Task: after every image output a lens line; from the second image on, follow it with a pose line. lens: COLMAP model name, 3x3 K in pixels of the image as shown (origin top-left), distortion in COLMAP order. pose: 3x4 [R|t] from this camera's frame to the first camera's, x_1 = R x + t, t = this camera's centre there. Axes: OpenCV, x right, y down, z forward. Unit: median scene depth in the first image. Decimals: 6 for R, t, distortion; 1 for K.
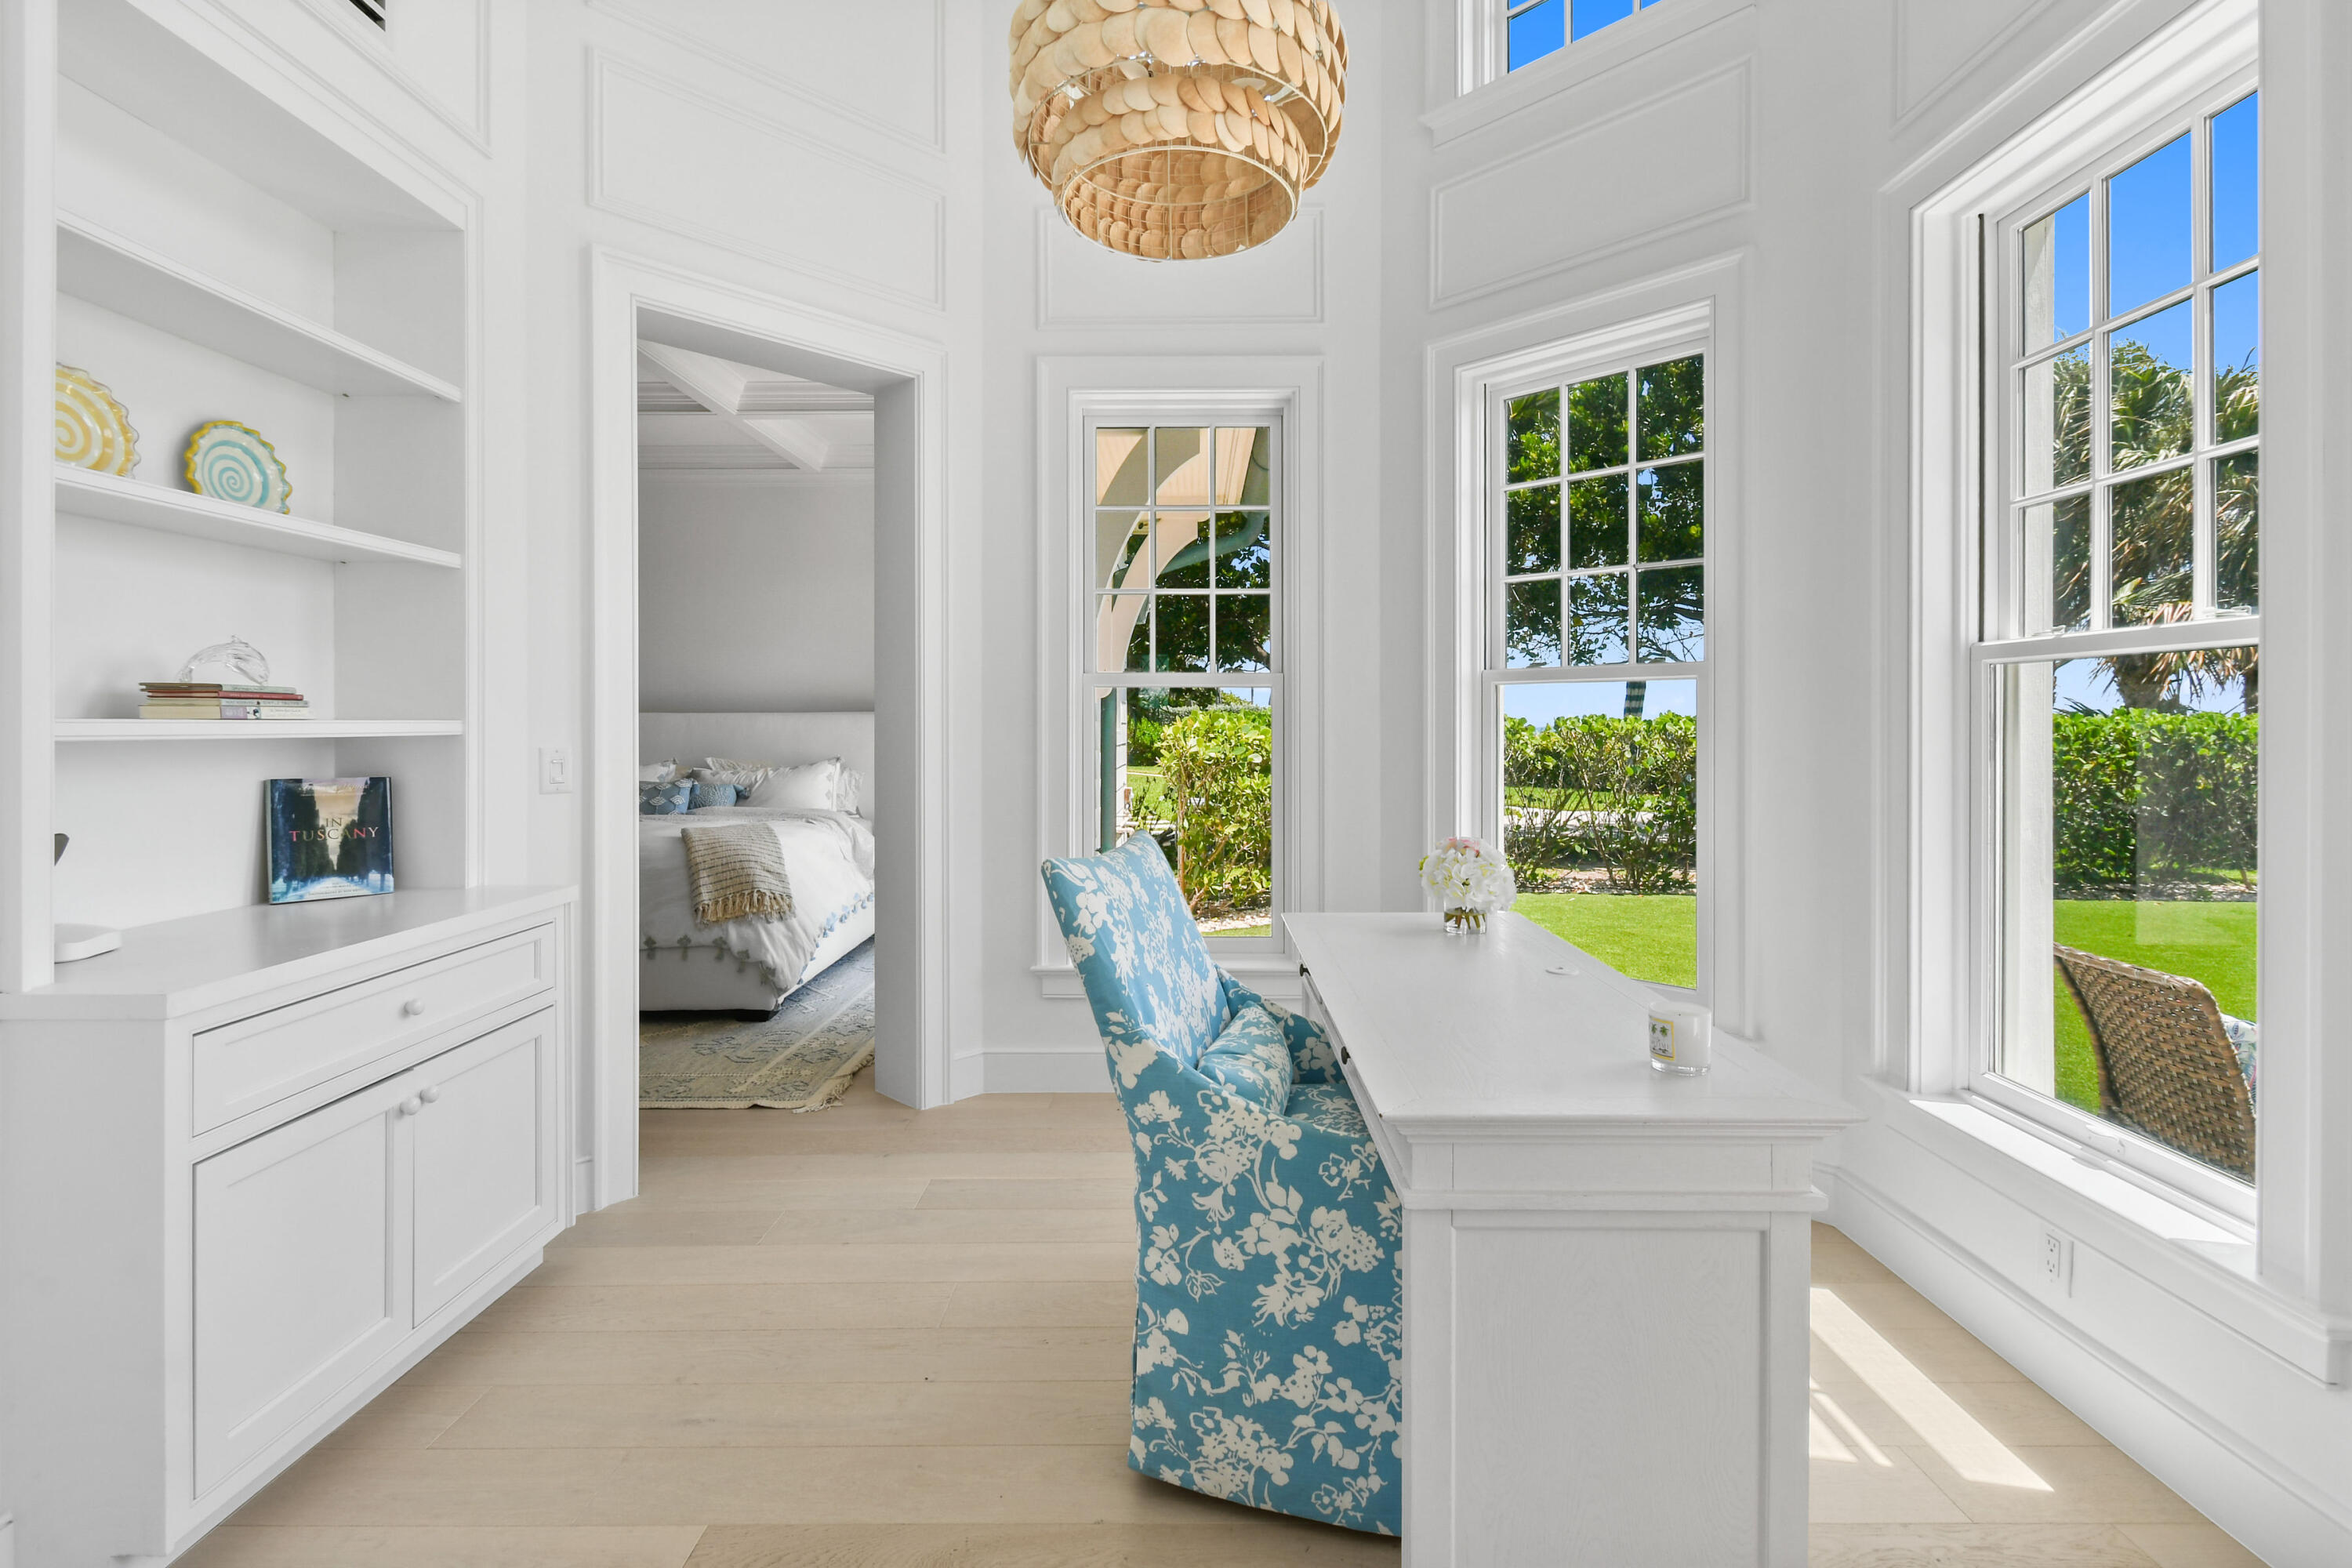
lens RADIAL K [[1059.3, 0, 1176.4], [0, 1059.3, 749.1], [0, 0, 1]] dist [0.003019, -0.000666]
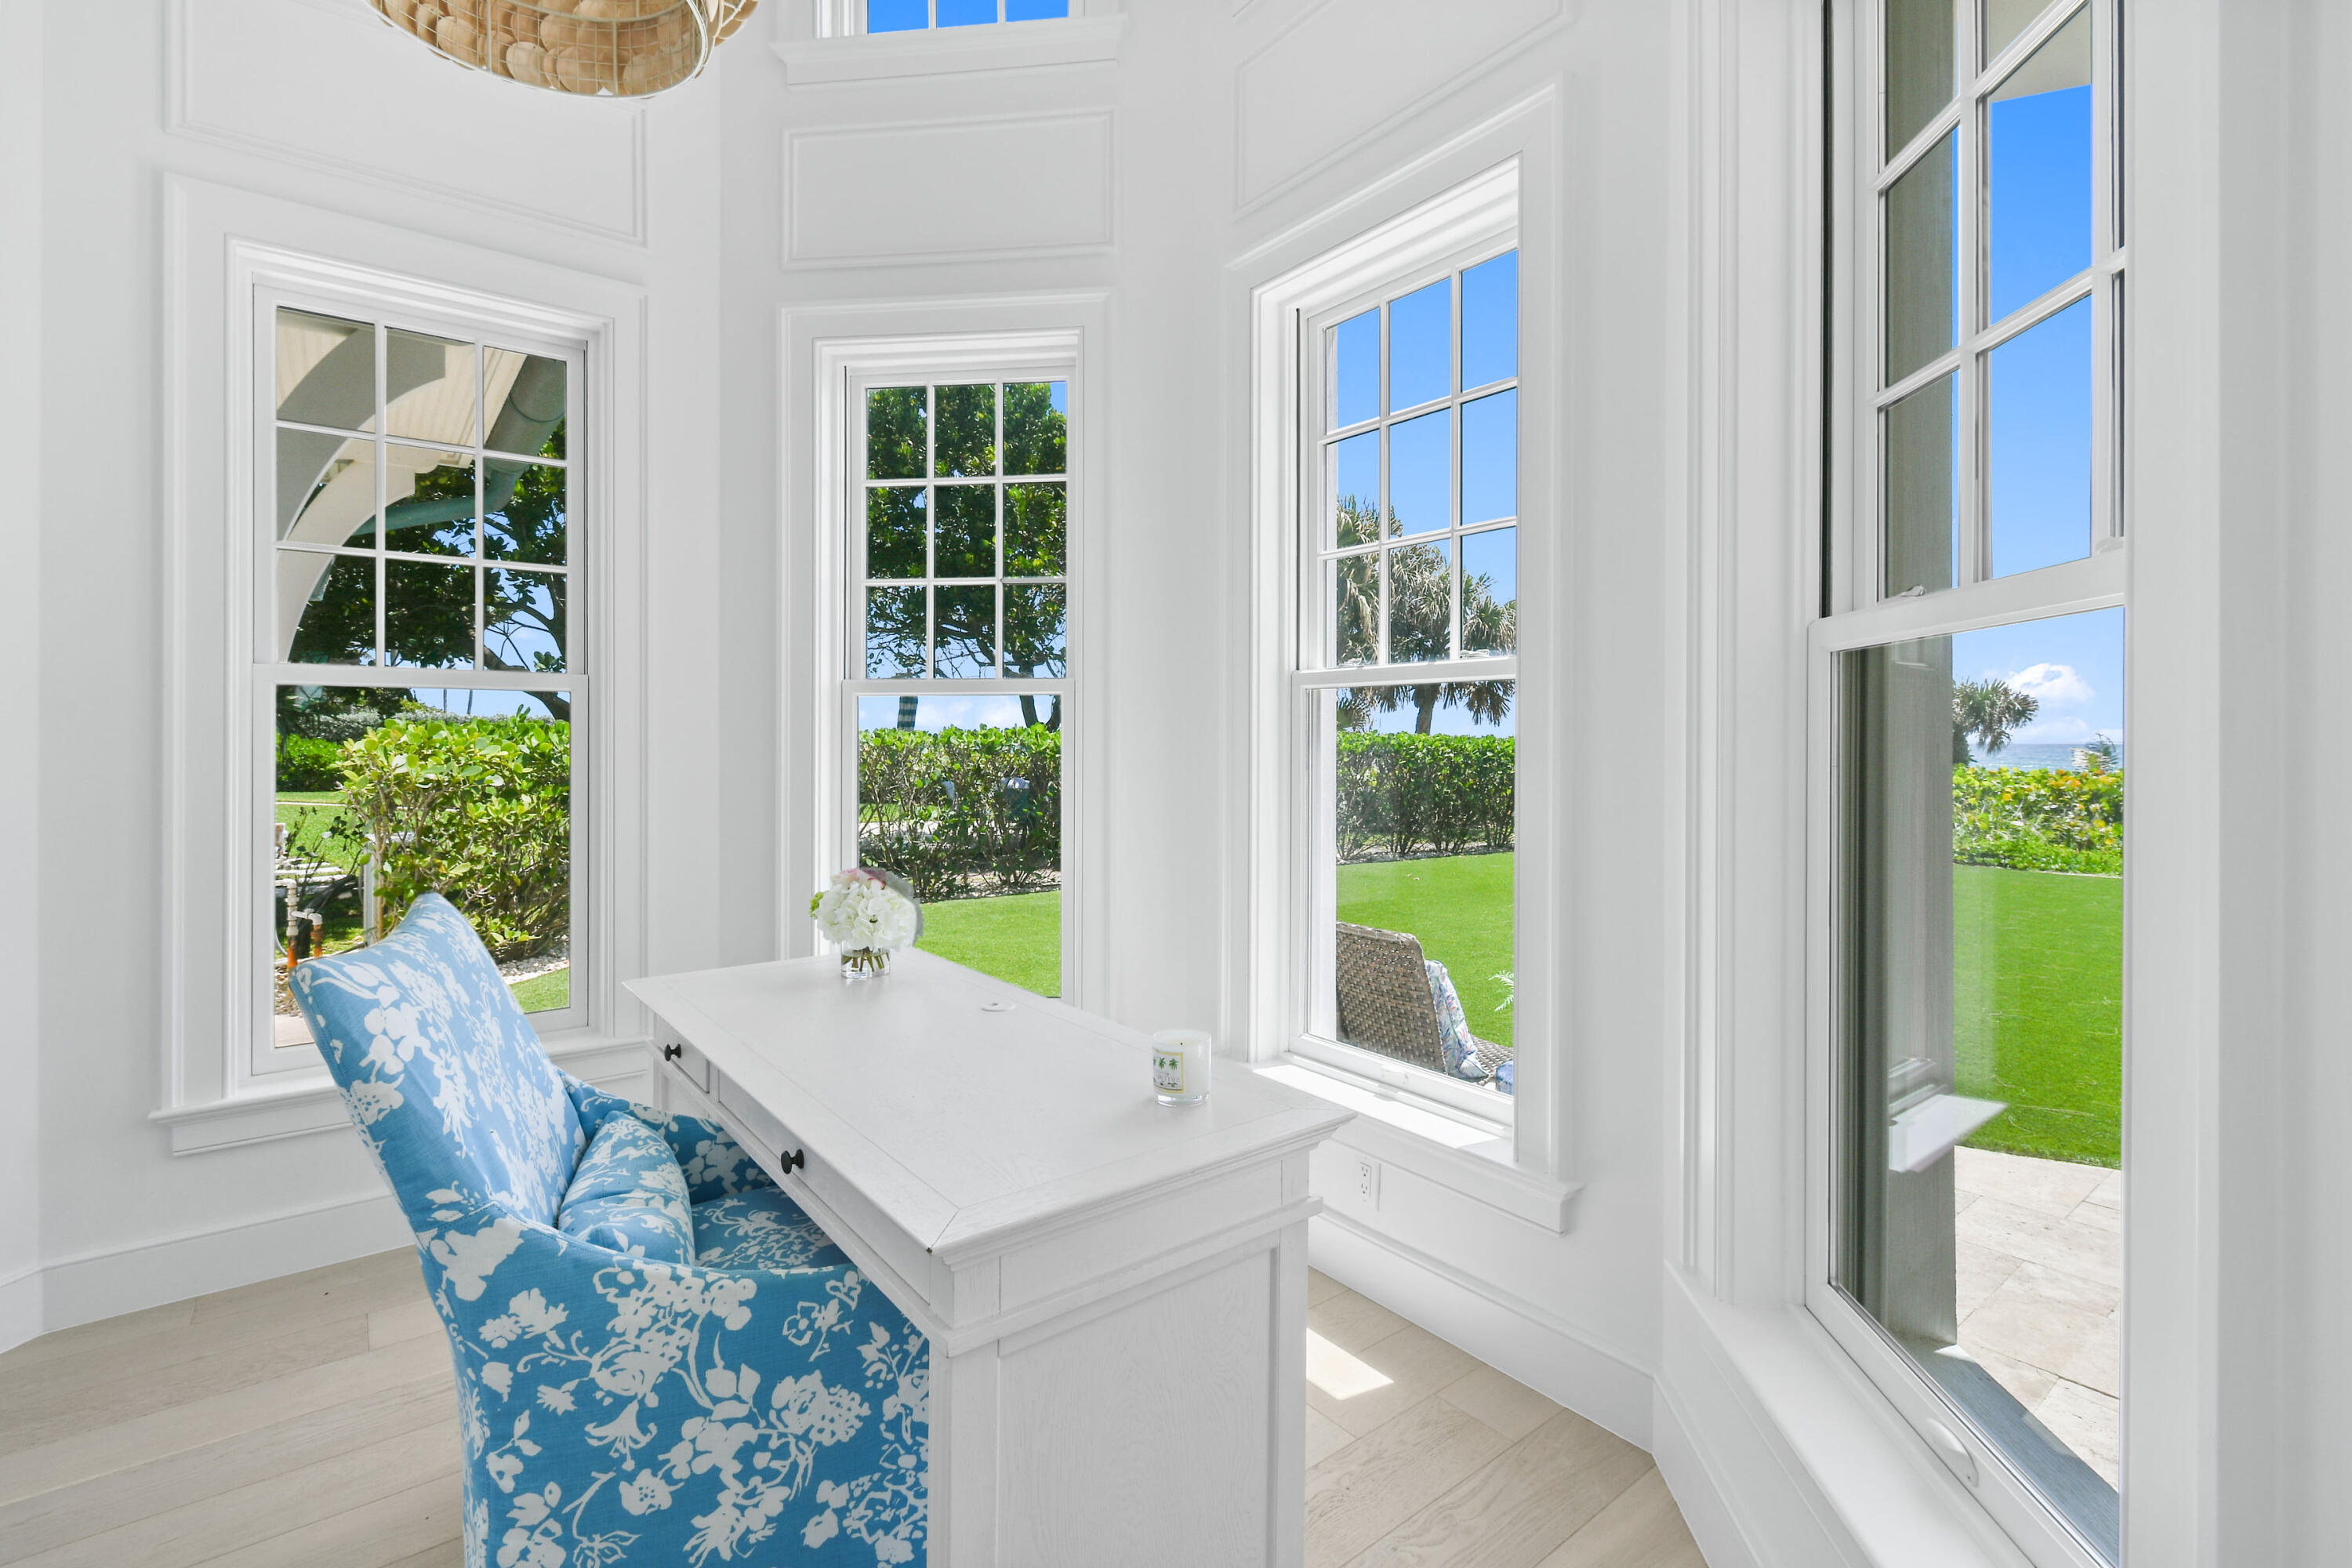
lens RADIAL K [[1059.3, 0, 1176.4], [0, 1059.3, 749.1], [0, 0, 1]] dist [0.003019, -0.000666]
pose [[0.780287, -0.004292, 0.625407, -0.107763], [0.012138, 0.999892, -0.008282, -0.006507], [-0.625304, 0.014053, 0.780254, 0.210053]]
